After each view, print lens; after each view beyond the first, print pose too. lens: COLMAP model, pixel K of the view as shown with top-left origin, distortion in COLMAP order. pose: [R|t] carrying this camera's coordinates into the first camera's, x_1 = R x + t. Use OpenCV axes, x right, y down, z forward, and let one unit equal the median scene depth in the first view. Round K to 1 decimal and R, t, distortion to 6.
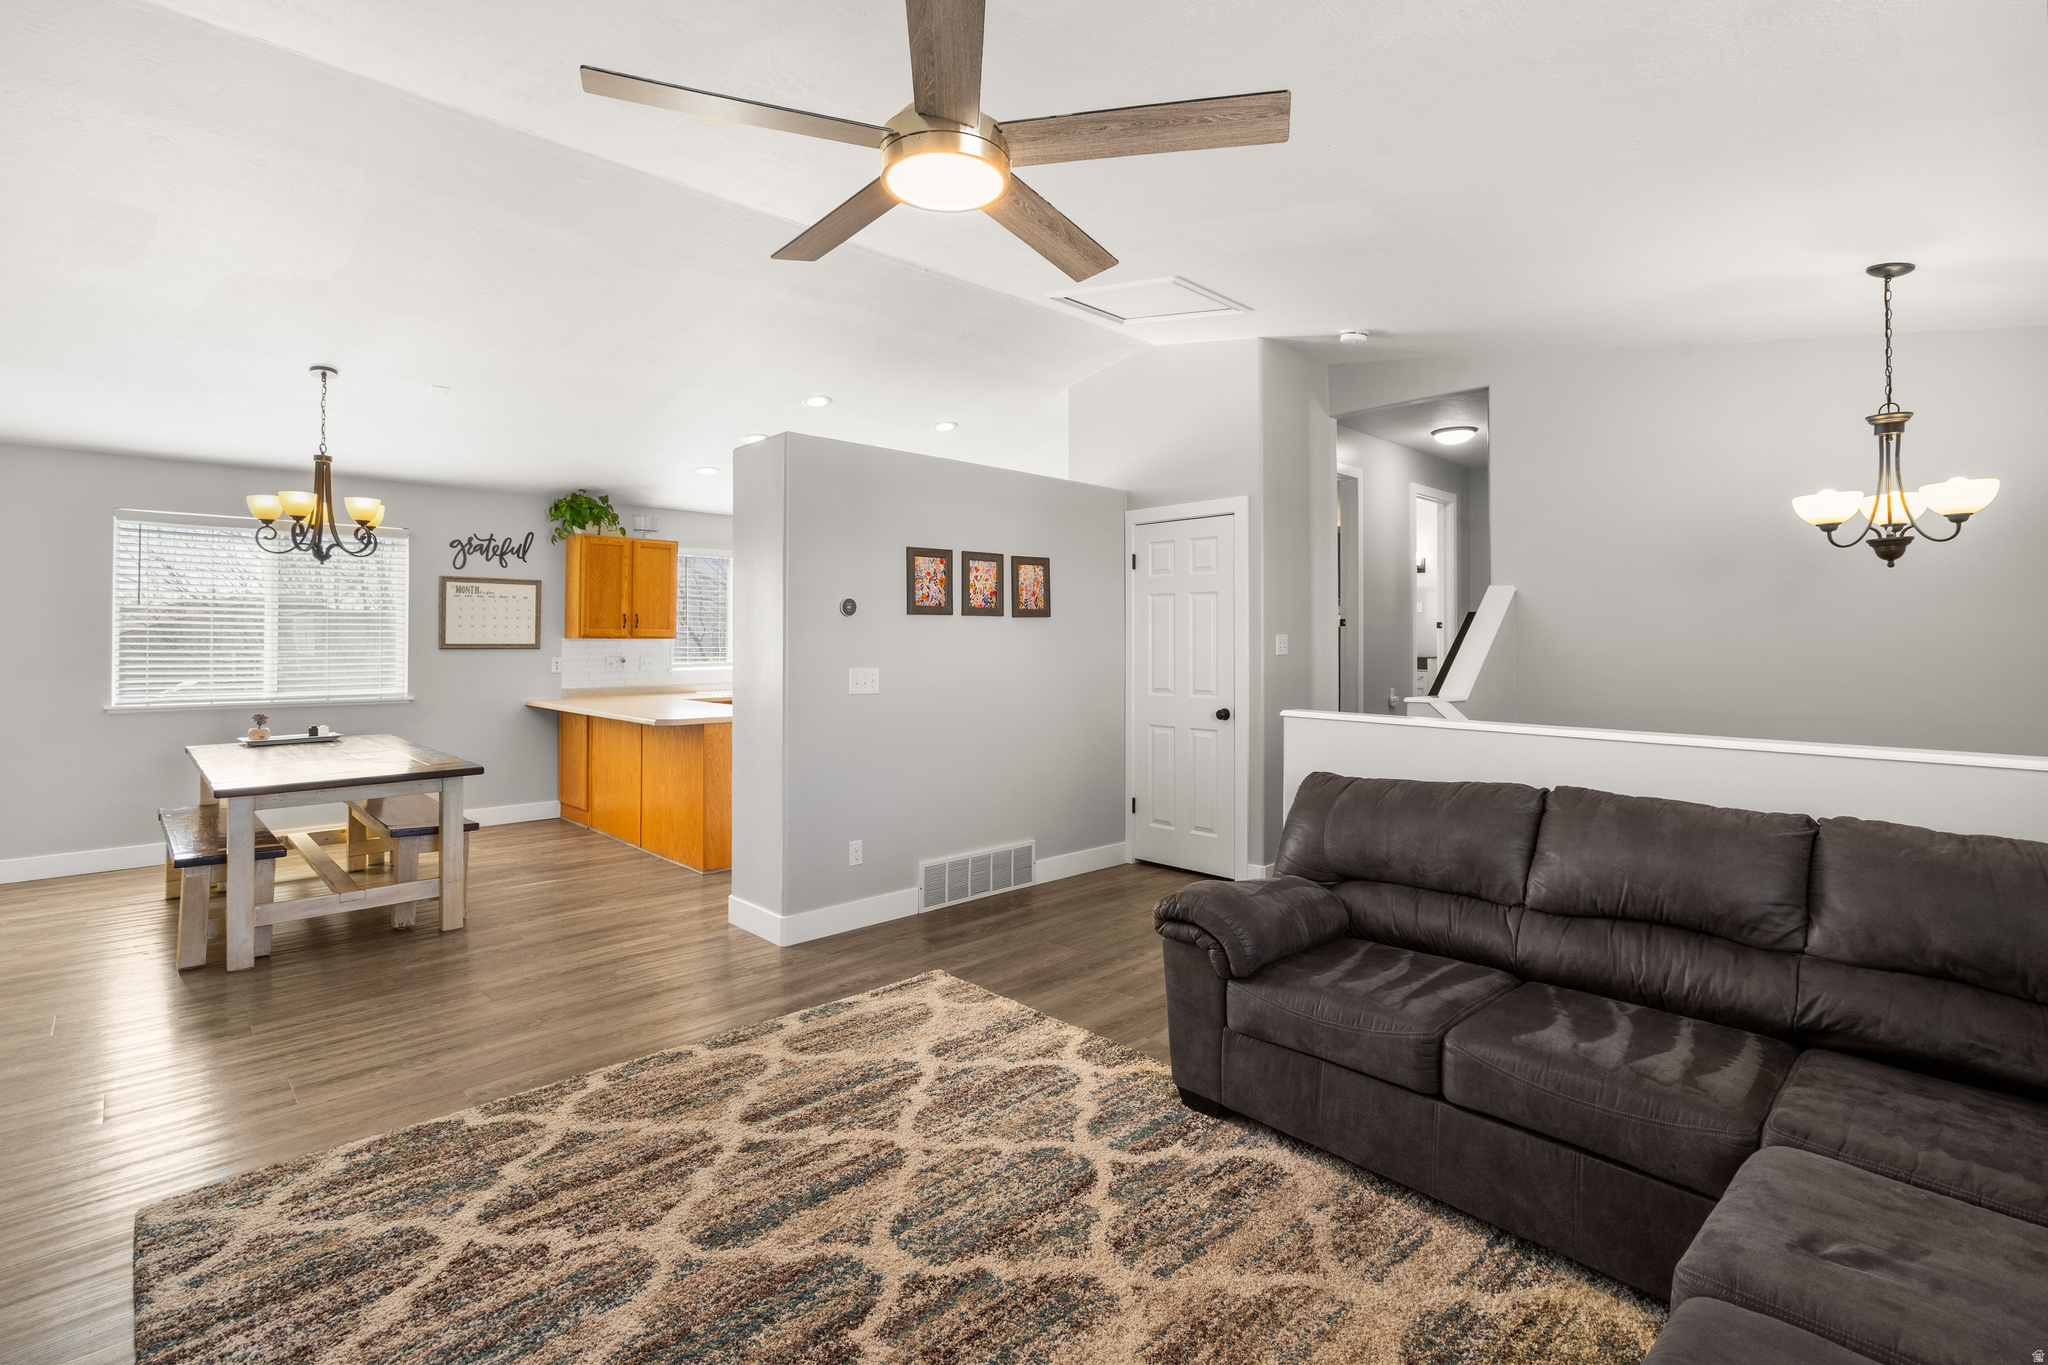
lens RADIAL K [[938.5, 0, 978.6], [0, 938.5, 635.2], [0, 0, 1]] dist [-0.000943, 0.000130]
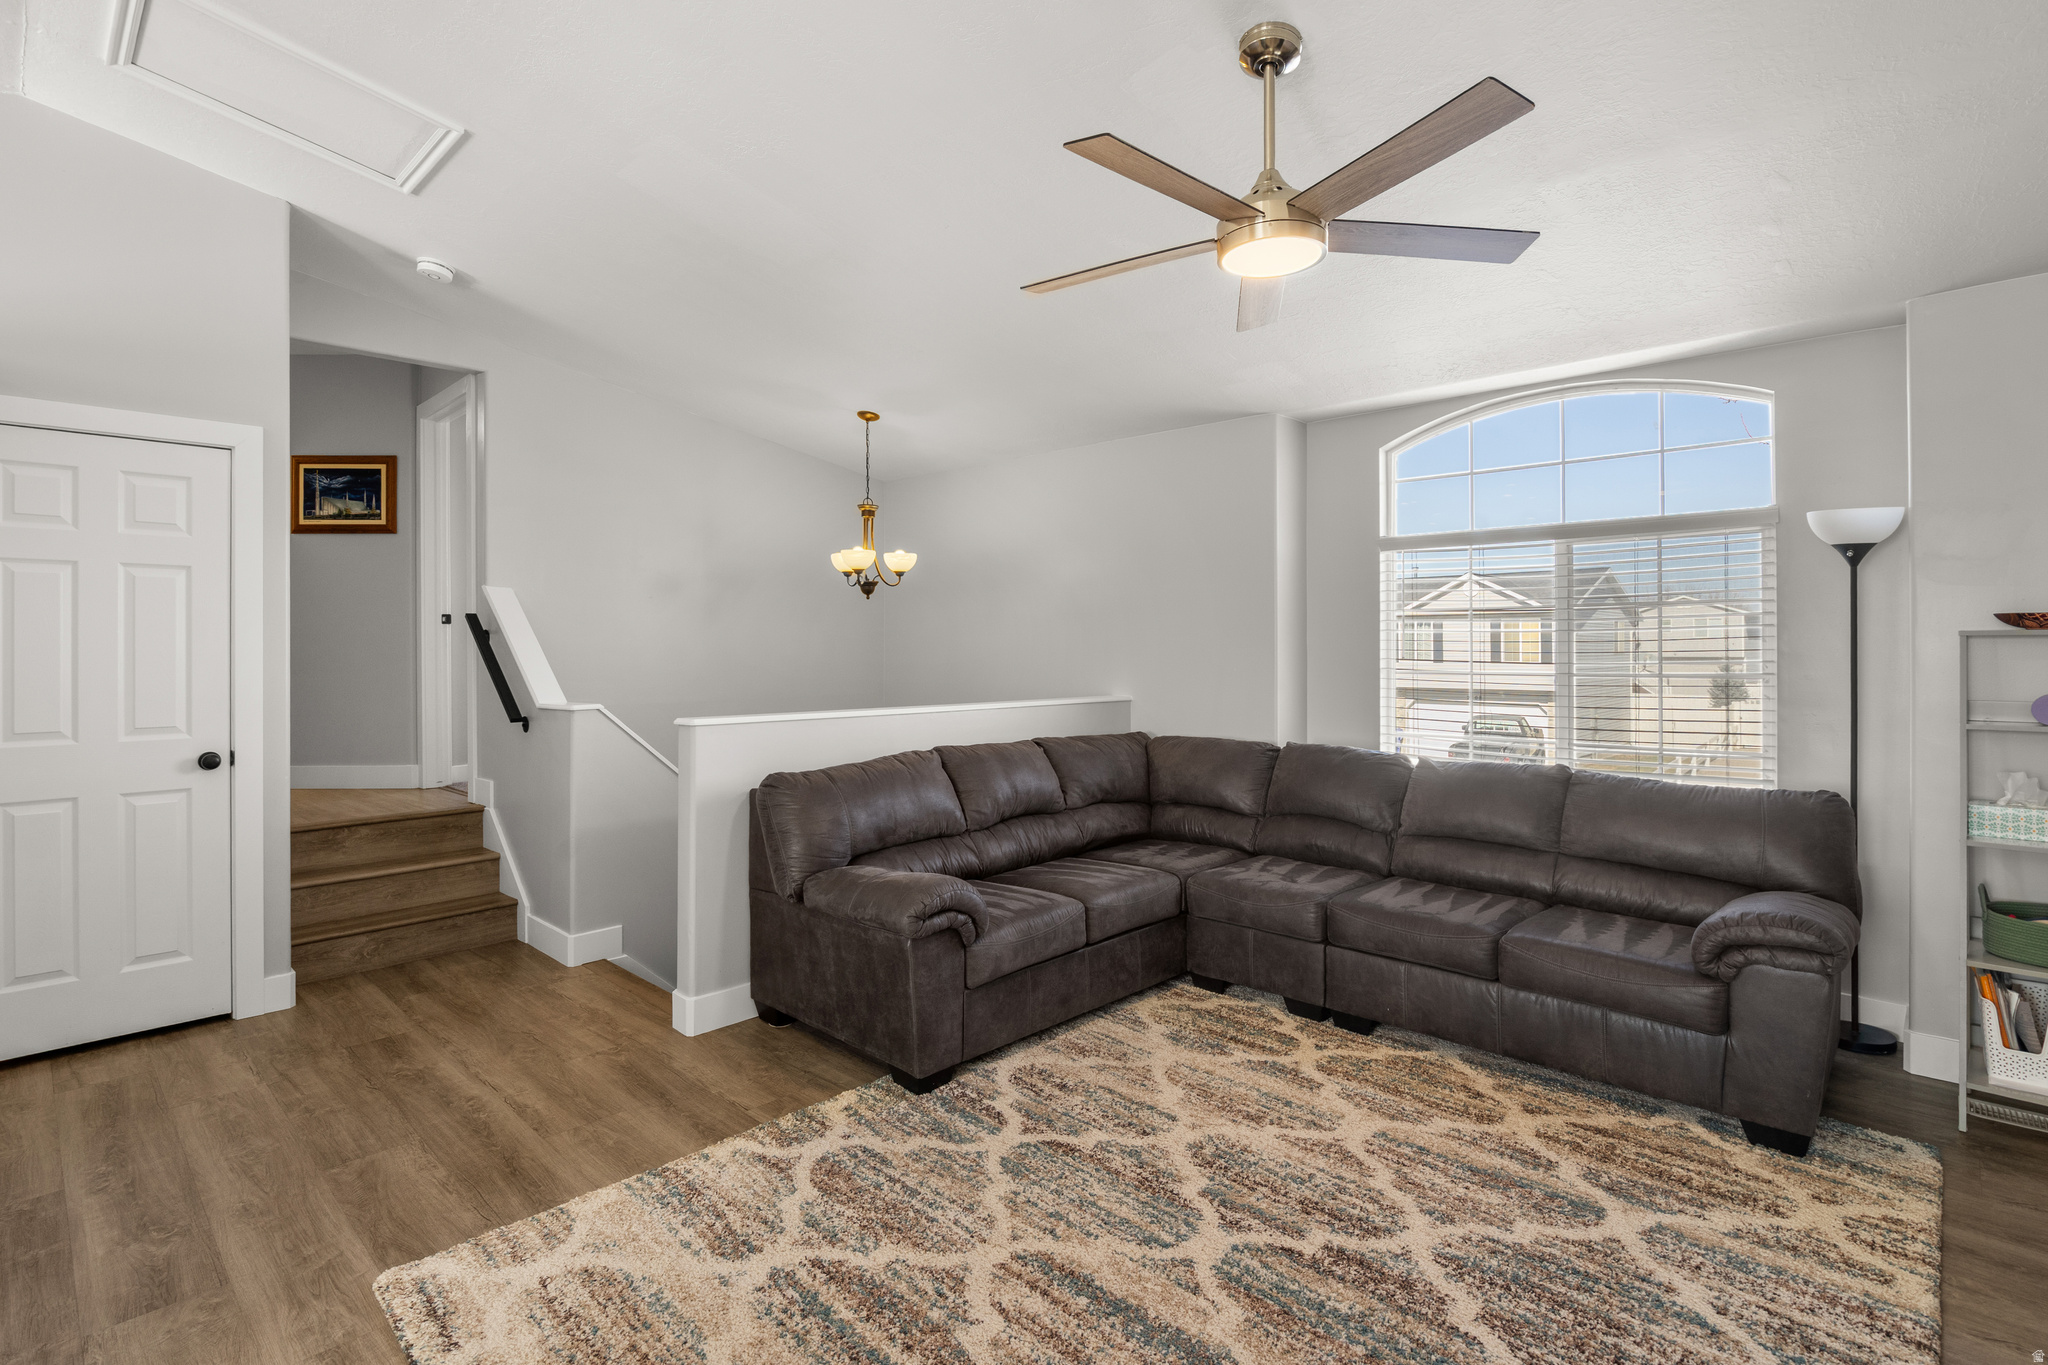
lens RADIAL K [[969.1, 0, 1063.6], [0, 969.1, 652.7], [0, 0, 1]] dist [-0.015104, 0.001124]
pose [[-0.092066, -0.006458, 0.995732, -0.885512], [-0.005002, 0.999969, 0.006023, 0.009181], [-0.995740, -0.004427, -0.092096, 0.986419]]
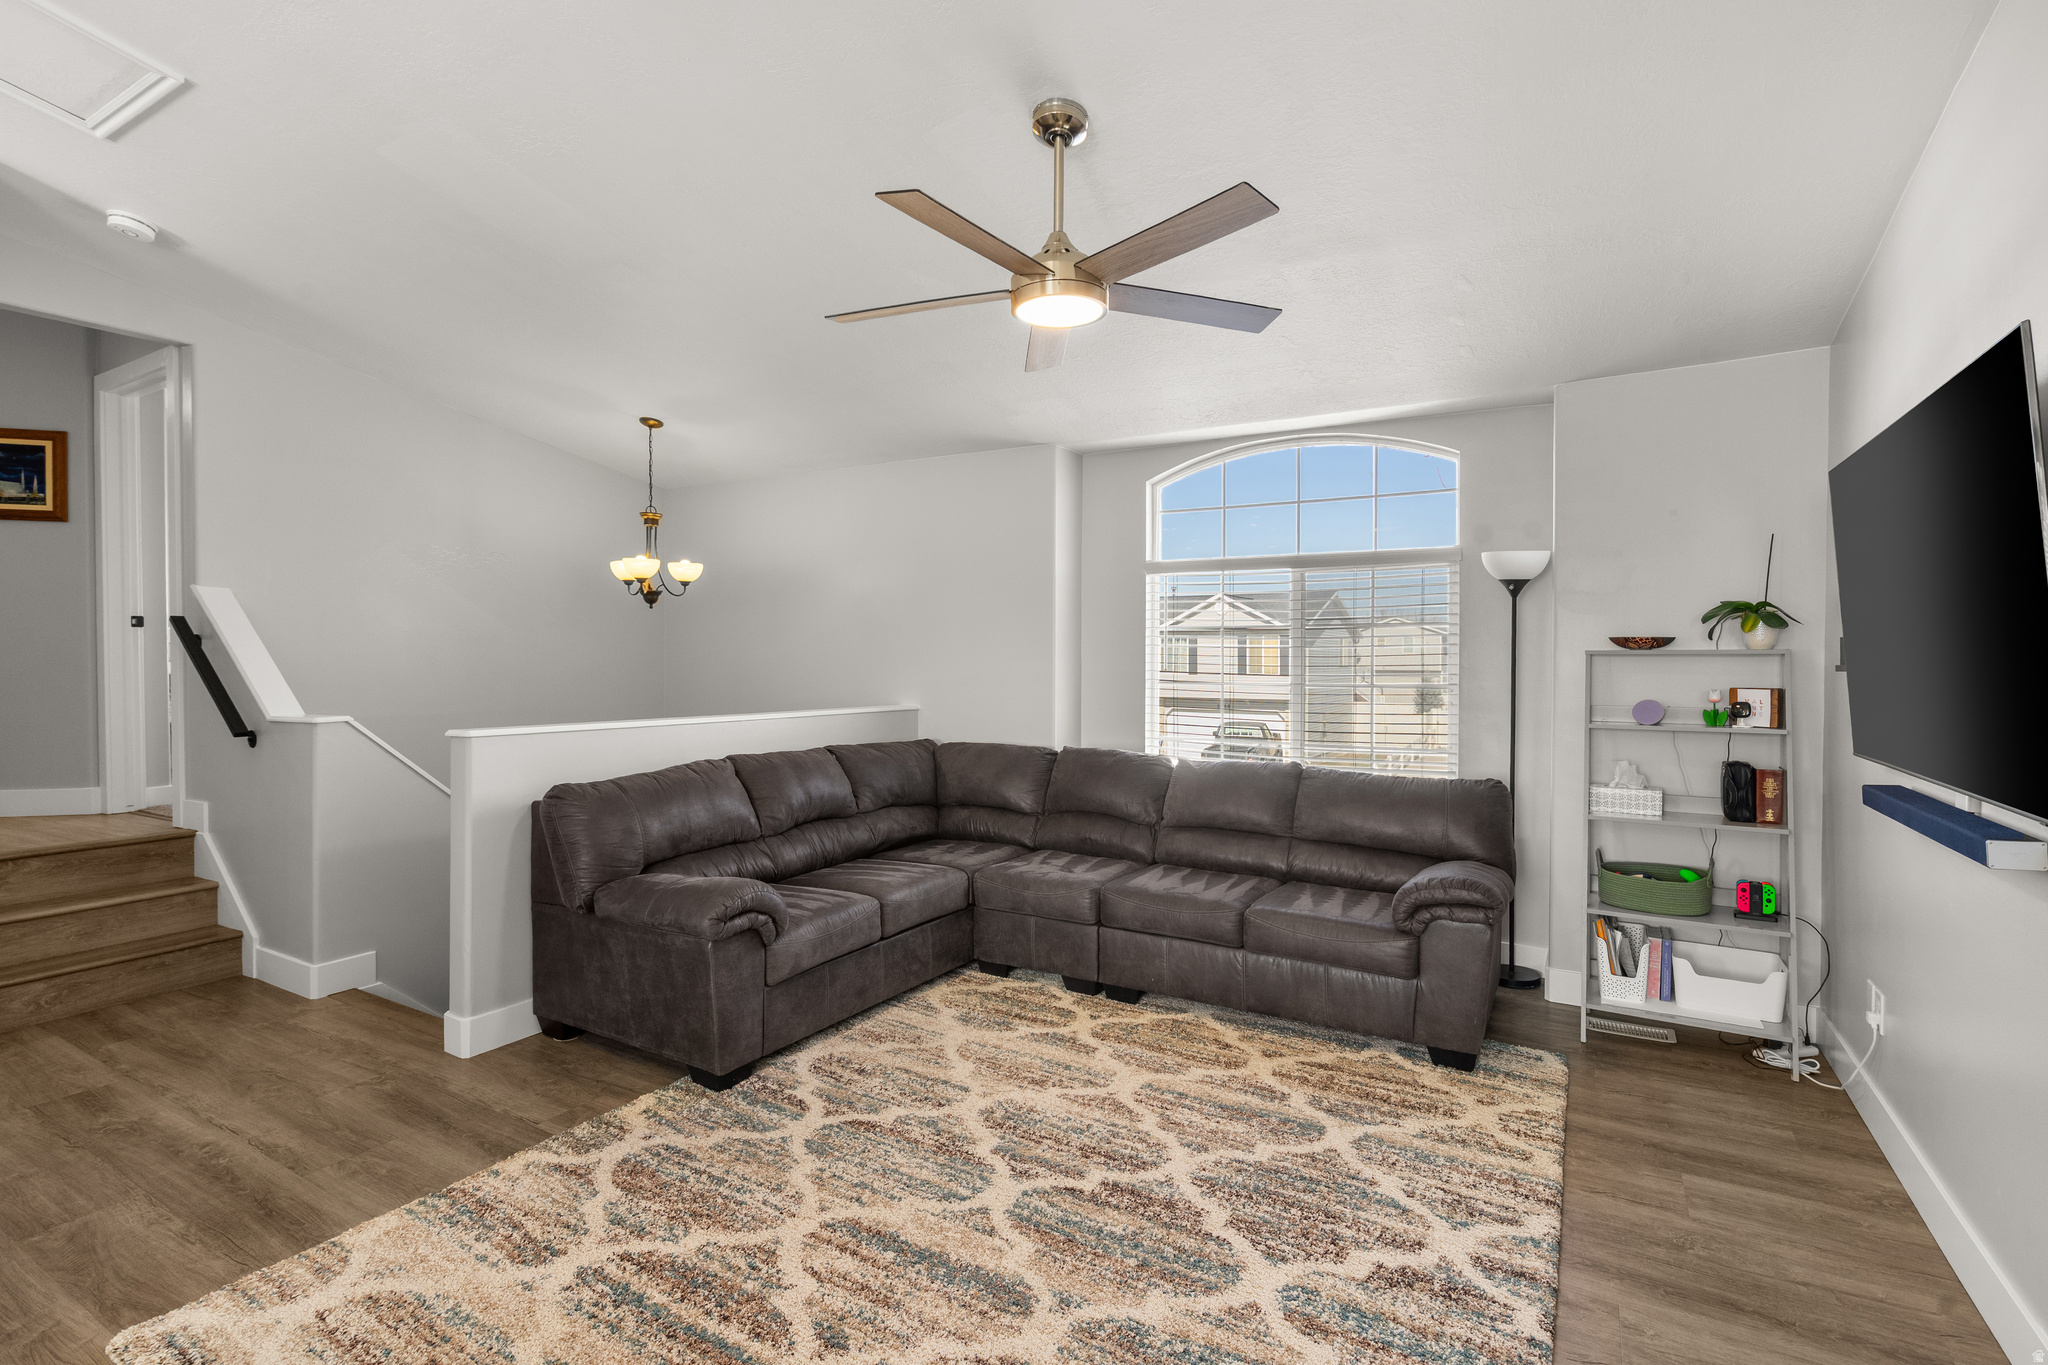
lens RADIAL K [[939.6, 0, 1059.1], [0, 939.6, 675.8], [0, 0, 1]] dist [-0.001332, 0.000364]
pose [[-0.315162, -0.019771, 0.948832, -0.941407], [-0.011914, 0.999787, 0.016875, 0.008349], [-0.948963, -0.005986, -0.315330, 1.019394]]
